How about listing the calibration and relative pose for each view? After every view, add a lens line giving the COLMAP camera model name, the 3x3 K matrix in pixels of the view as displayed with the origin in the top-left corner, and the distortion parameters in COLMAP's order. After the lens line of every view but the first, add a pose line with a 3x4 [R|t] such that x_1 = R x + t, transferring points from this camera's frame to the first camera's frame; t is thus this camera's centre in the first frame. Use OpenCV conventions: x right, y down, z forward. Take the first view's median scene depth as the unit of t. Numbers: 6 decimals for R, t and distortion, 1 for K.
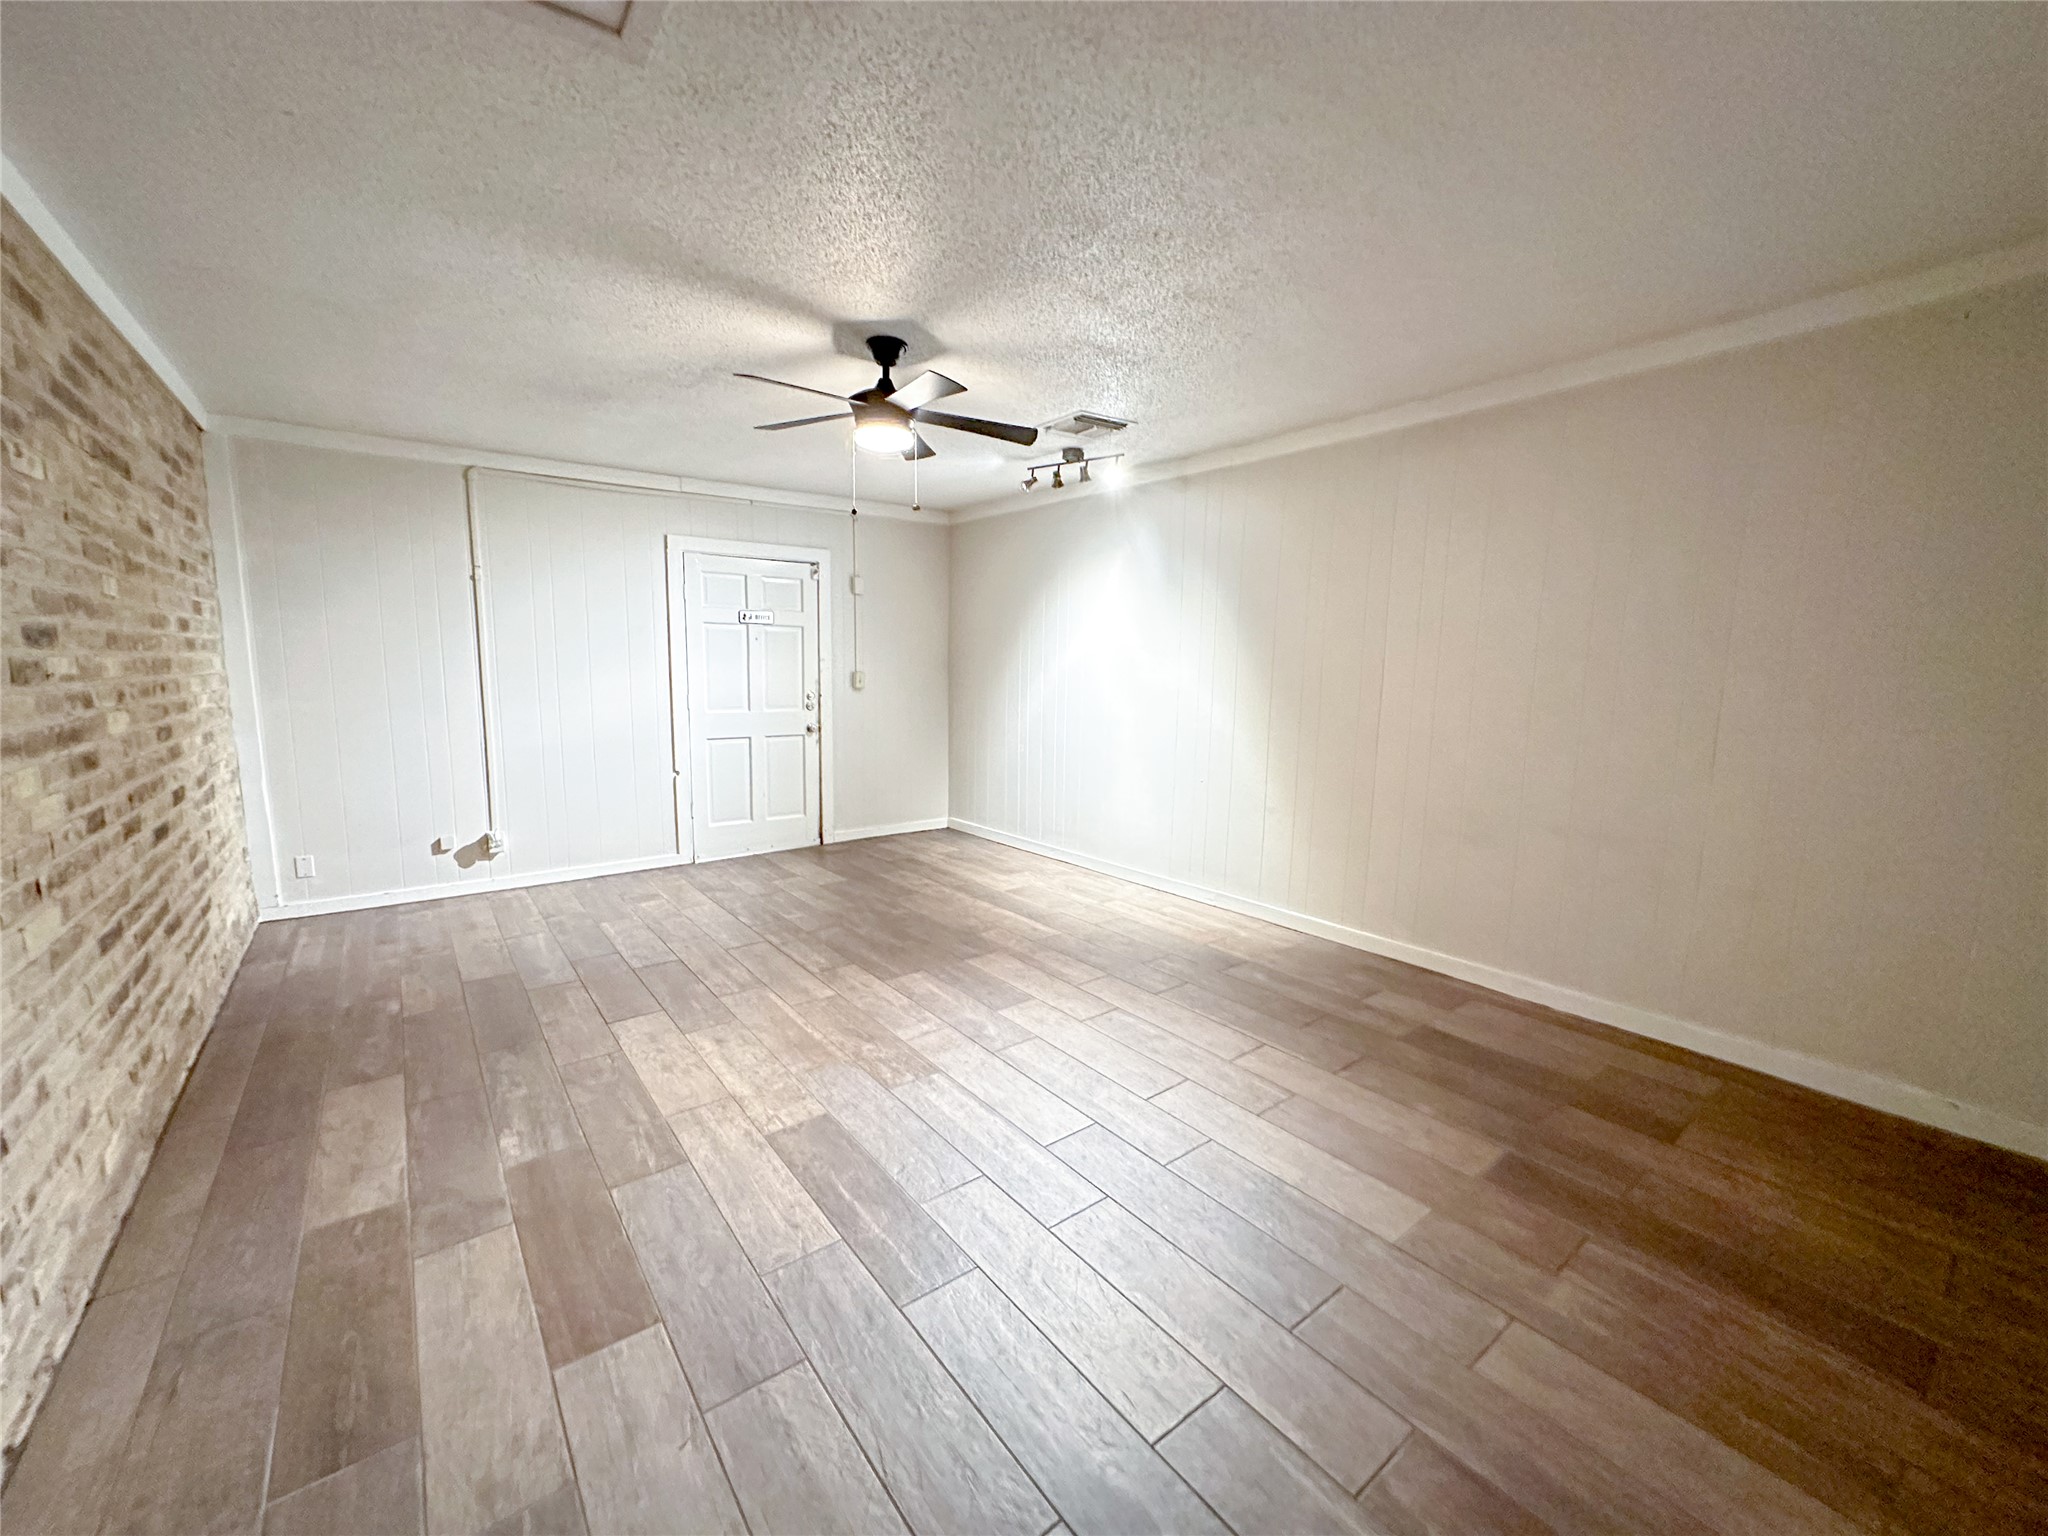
lens RADIAL K [[817.4, 0, 1018.6], [0, 817.4, 763.7], [0, 0, 1]] dist [-0.000081, 0.000587]
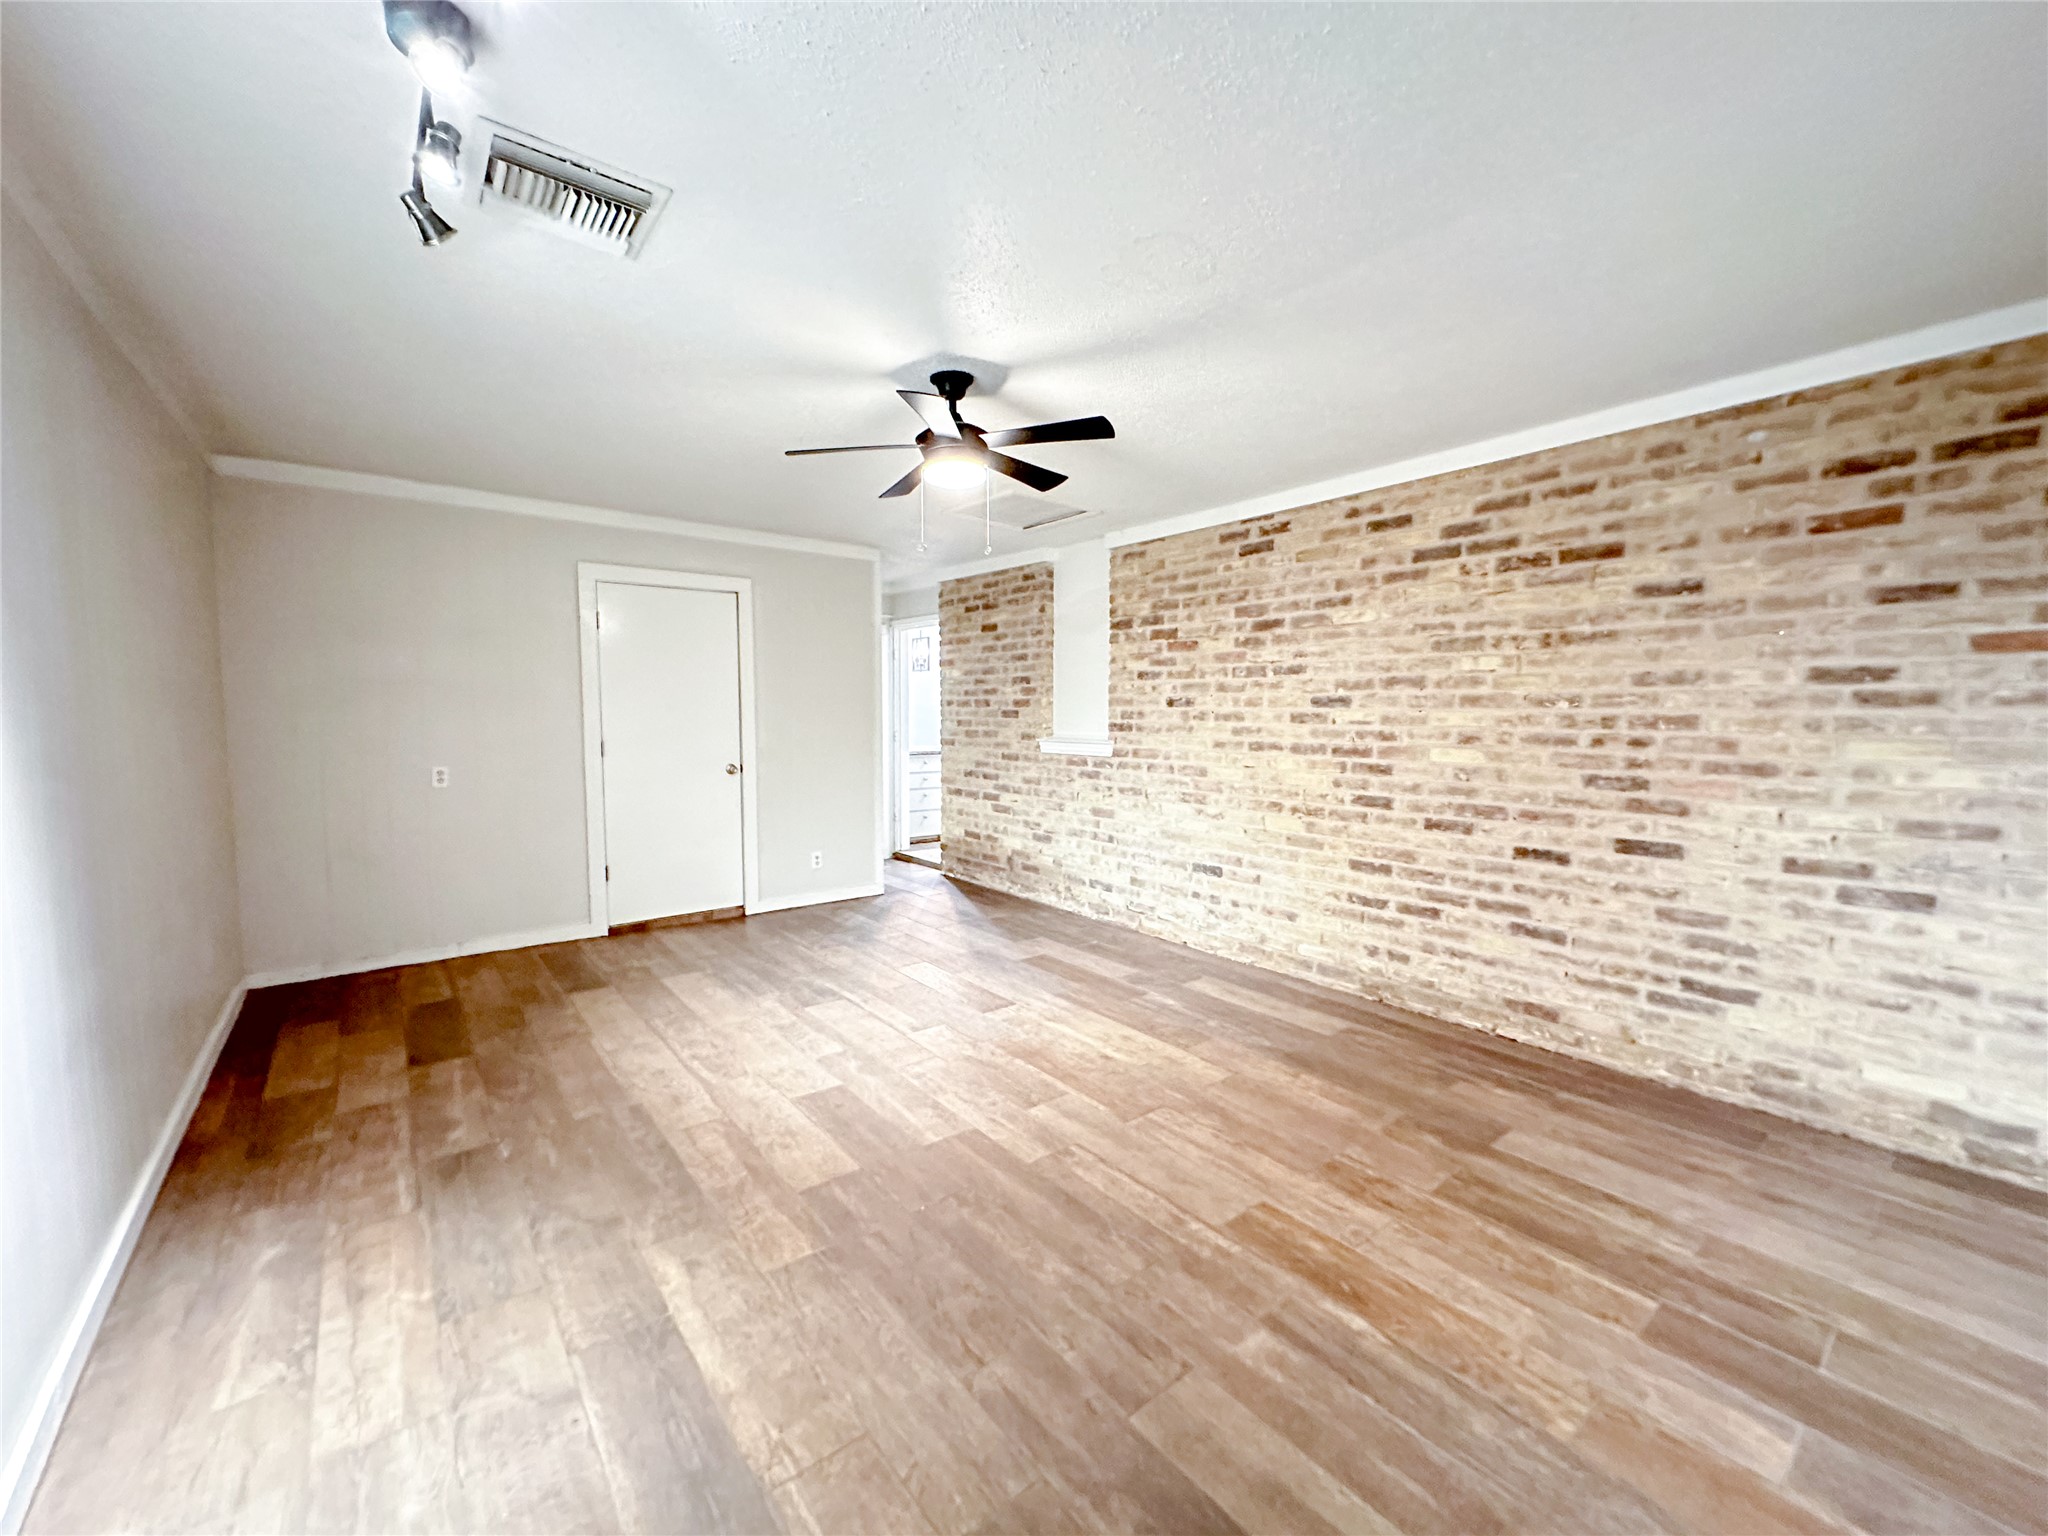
lens RADIAL K [[817.4, 0, 1018.6], [0, 817.4, 763.7], [0, 0, 1]] dist [-0.000081, 0.000587]
pose [[-0.999686, -0.010801, -0.022599, -0.199108], [-0.014931, 0.981389, 0.191449, -0.226323], [0.020111, 0.191726, -0.981242, 1.801767]]
